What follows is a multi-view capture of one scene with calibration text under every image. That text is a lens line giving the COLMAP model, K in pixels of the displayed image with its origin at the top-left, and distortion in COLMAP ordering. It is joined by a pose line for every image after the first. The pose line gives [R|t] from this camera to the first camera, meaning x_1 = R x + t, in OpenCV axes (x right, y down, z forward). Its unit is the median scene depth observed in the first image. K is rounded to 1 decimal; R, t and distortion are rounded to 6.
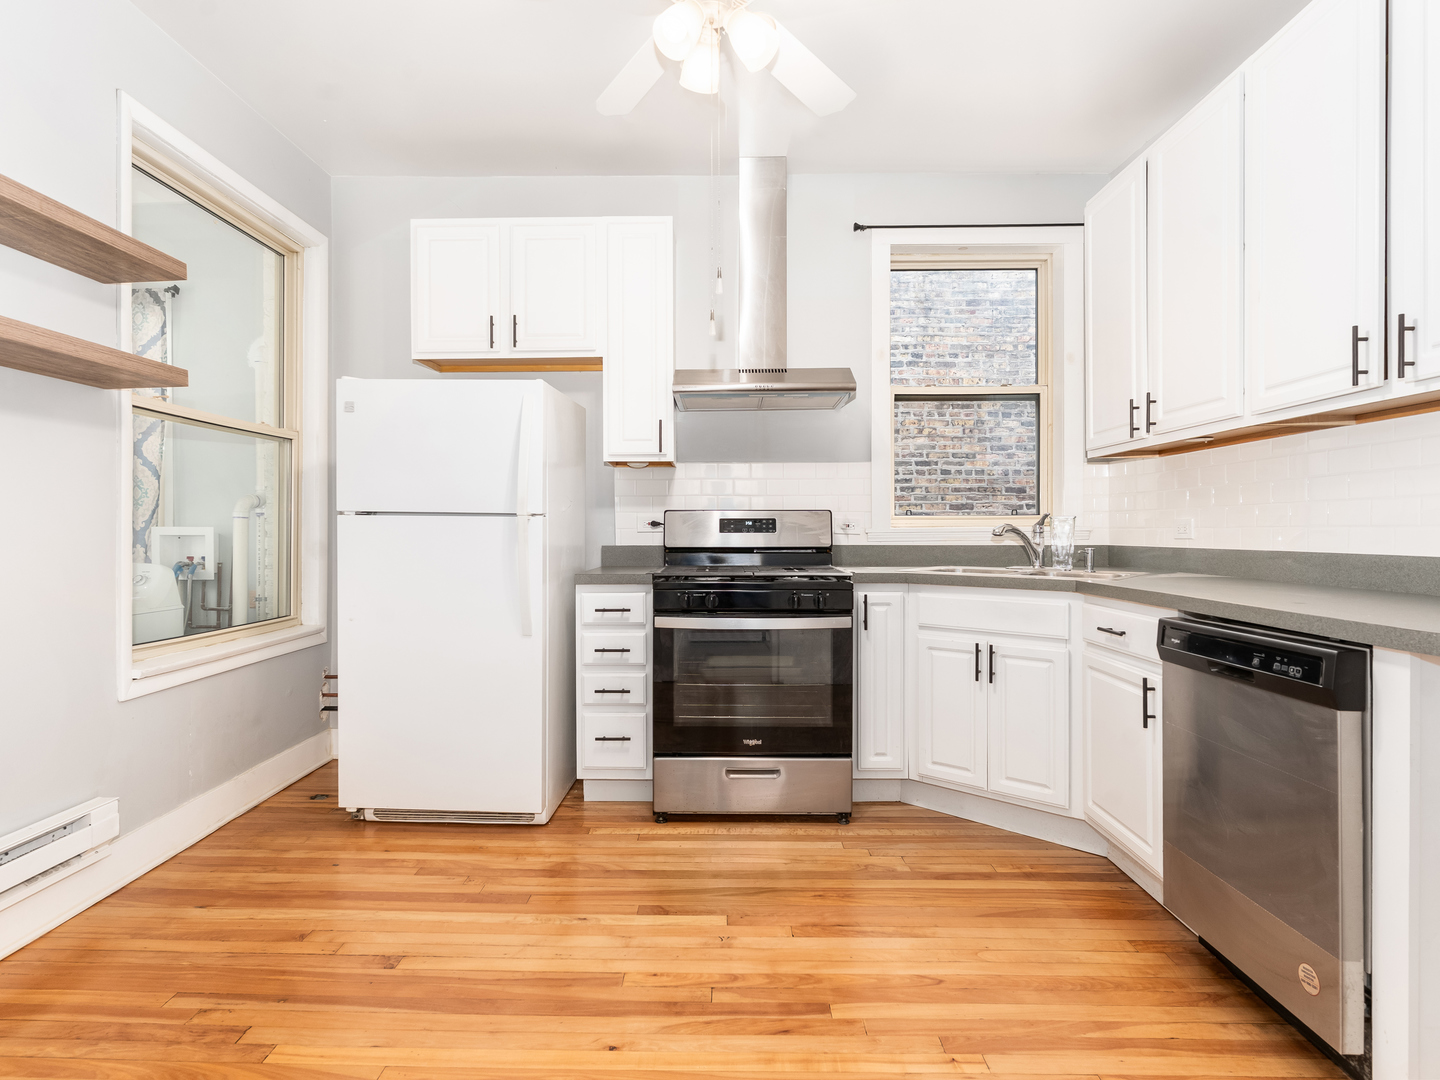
lens RADIAL K [[774.0, 0, 716.9], [0, 774.0, 534.1], [0, 0, 1]] dist [0.002768, 0.000676]
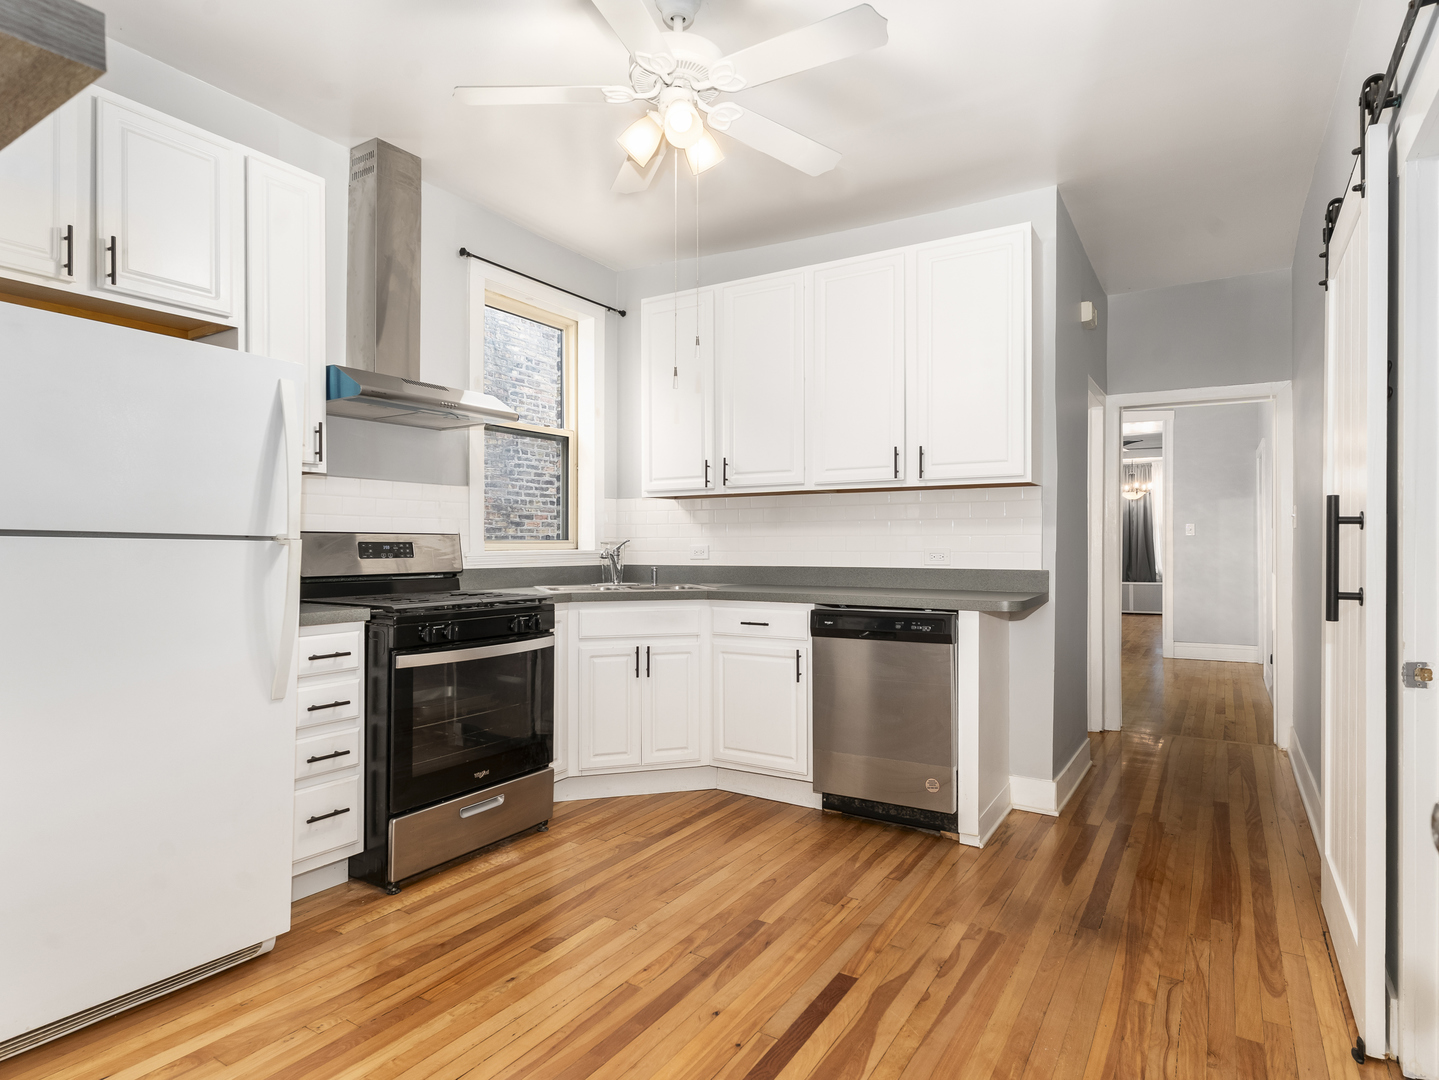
lens RADIAL K [[812.1, 0, 718.2], [0, 812.1, 544.7], [0, 0, 1]] dist [0.008013, 0.001229]
pose [[0.511903, 0.003651, 0.859036, -0.712529], [0.005200, 0.999959, -0.007349, -0.010367], [-0.859028, 0.008229, 0.511863, 0.232075]]
